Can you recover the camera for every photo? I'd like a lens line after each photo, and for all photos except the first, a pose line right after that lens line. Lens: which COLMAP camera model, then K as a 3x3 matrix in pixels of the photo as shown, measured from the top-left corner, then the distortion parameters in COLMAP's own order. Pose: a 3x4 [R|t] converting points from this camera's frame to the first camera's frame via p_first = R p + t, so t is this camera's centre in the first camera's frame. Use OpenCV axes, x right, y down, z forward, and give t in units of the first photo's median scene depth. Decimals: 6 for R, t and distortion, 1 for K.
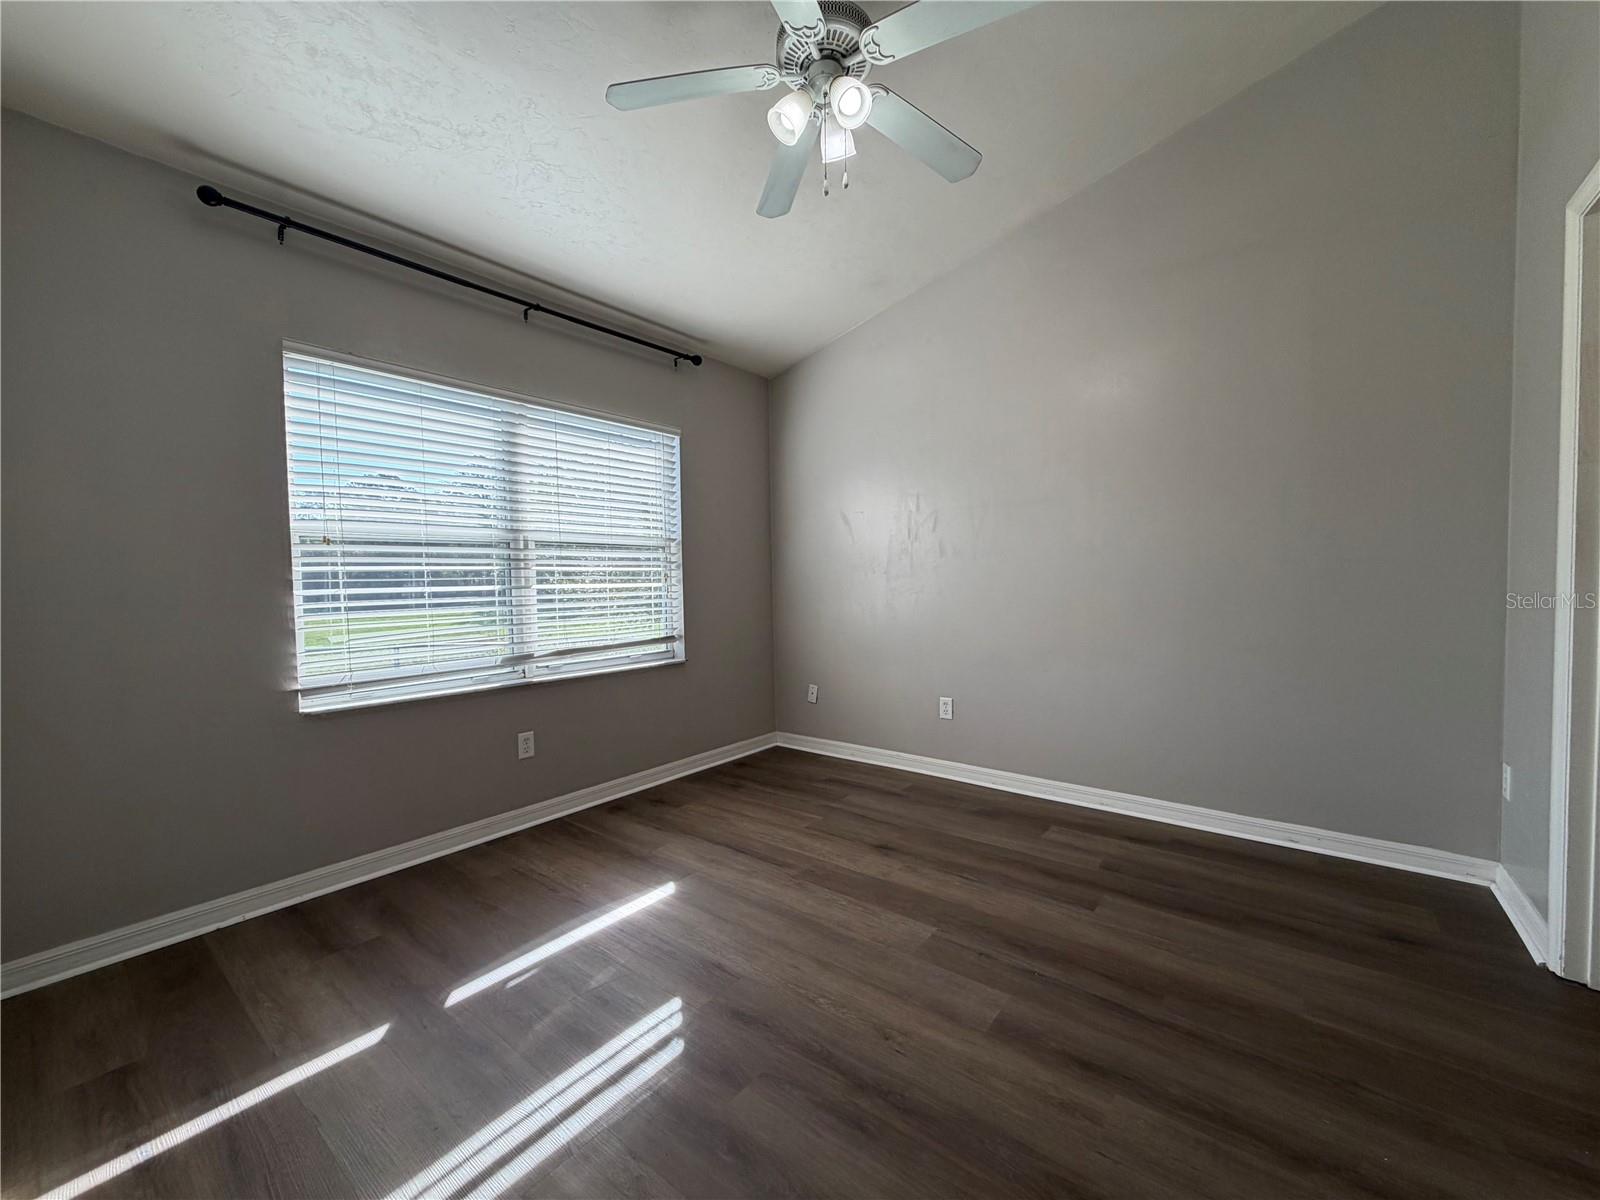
lens RADIAL K [[638.2, 0, 800.2], [0, 638.2, 600.0], [0, 0, 1]] dist [-0.001317, -0.001373]
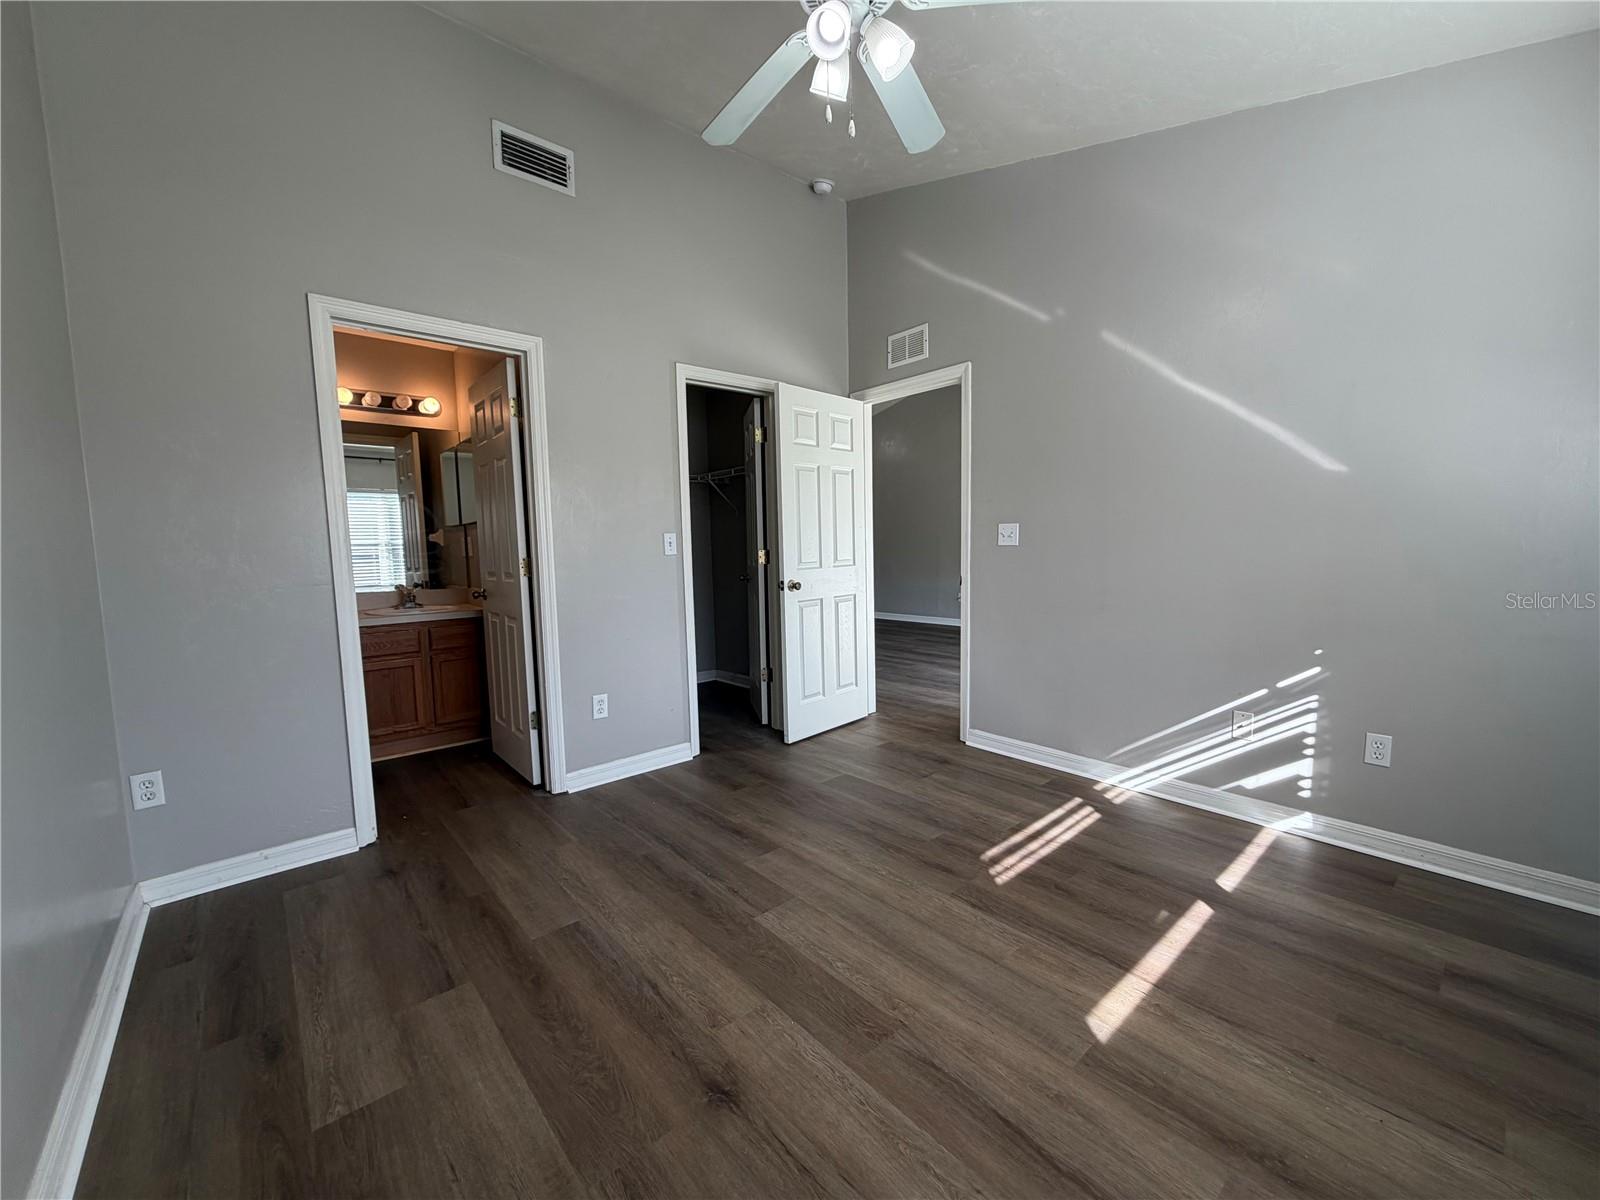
lens RADIAL K [[638.2, 0, 798.0], [0, 638.2, 607.2], [0, 0, 1]] dist [-0.001317, -0.001373]
pose [[-0.982069, 0.018751, 0.187586, -0.036152], [0.043789, 0.990515, 0.130237, -0.067042], [-0.183364, 0.136116, -0.973576, 1.612813]]
